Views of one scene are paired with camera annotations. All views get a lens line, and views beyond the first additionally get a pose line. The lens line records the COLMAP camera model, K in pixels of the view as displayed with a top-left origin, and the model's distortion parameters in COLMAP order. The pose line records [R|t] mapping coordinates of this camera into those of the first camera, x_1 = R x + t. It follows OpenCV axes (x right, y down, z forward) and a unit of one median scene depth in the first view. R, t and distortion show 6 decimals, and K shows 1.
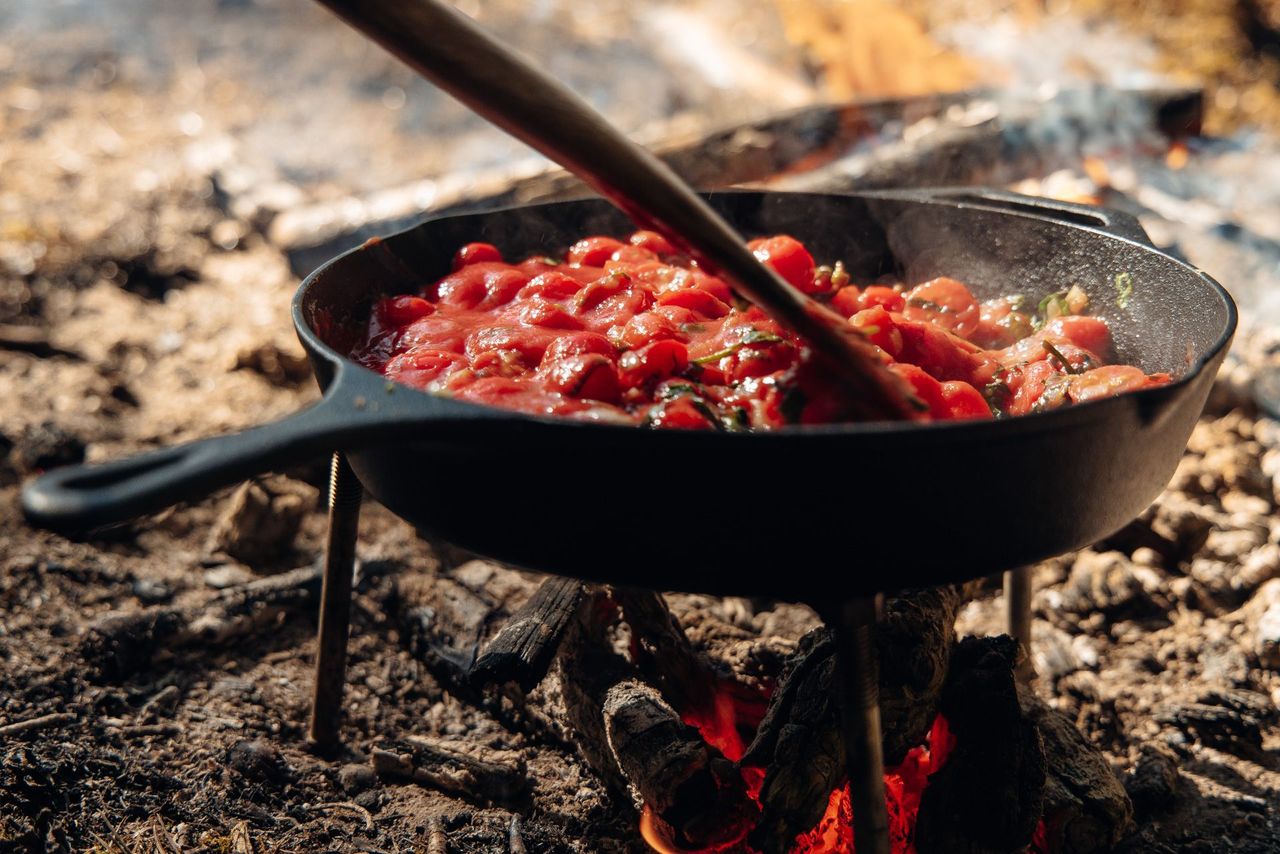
lens RADIAL K [[3540.9, 0, 640.0], [0, 3540.9, 427.0], [0, 0, 1]] dist [0.160774, 0.216754]
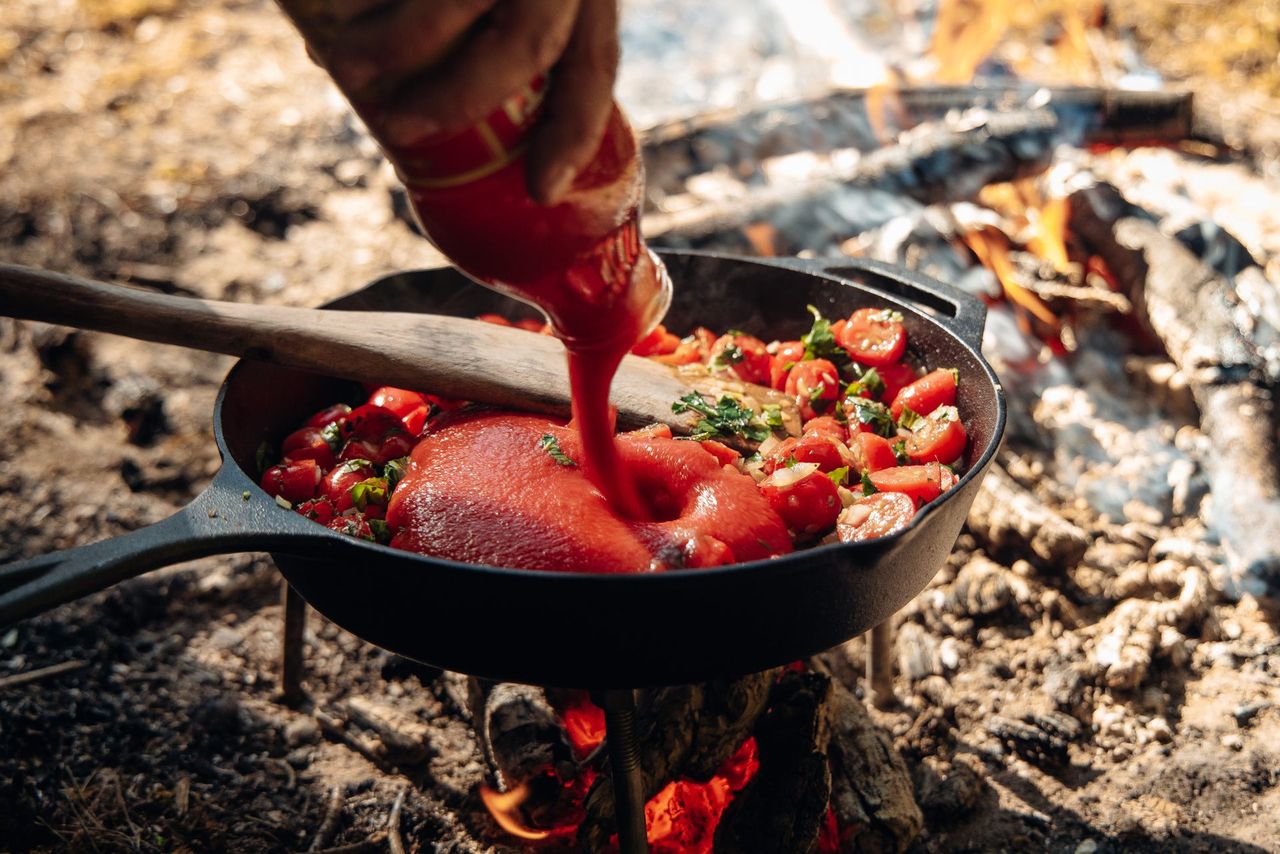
lens RADIAL K [[3540.9, 0, 640.0], [0, 3540.9, 427.0], [0, 0, 1]] dist [0.160774, 0.216754]
pose [[0.962753, 0.083769, -0.257078, 0.328609], [-0.025956, 0.975039, 0.220510, -0.269477], [0.269133, -0.205624, 0.940896, -0.107007]]
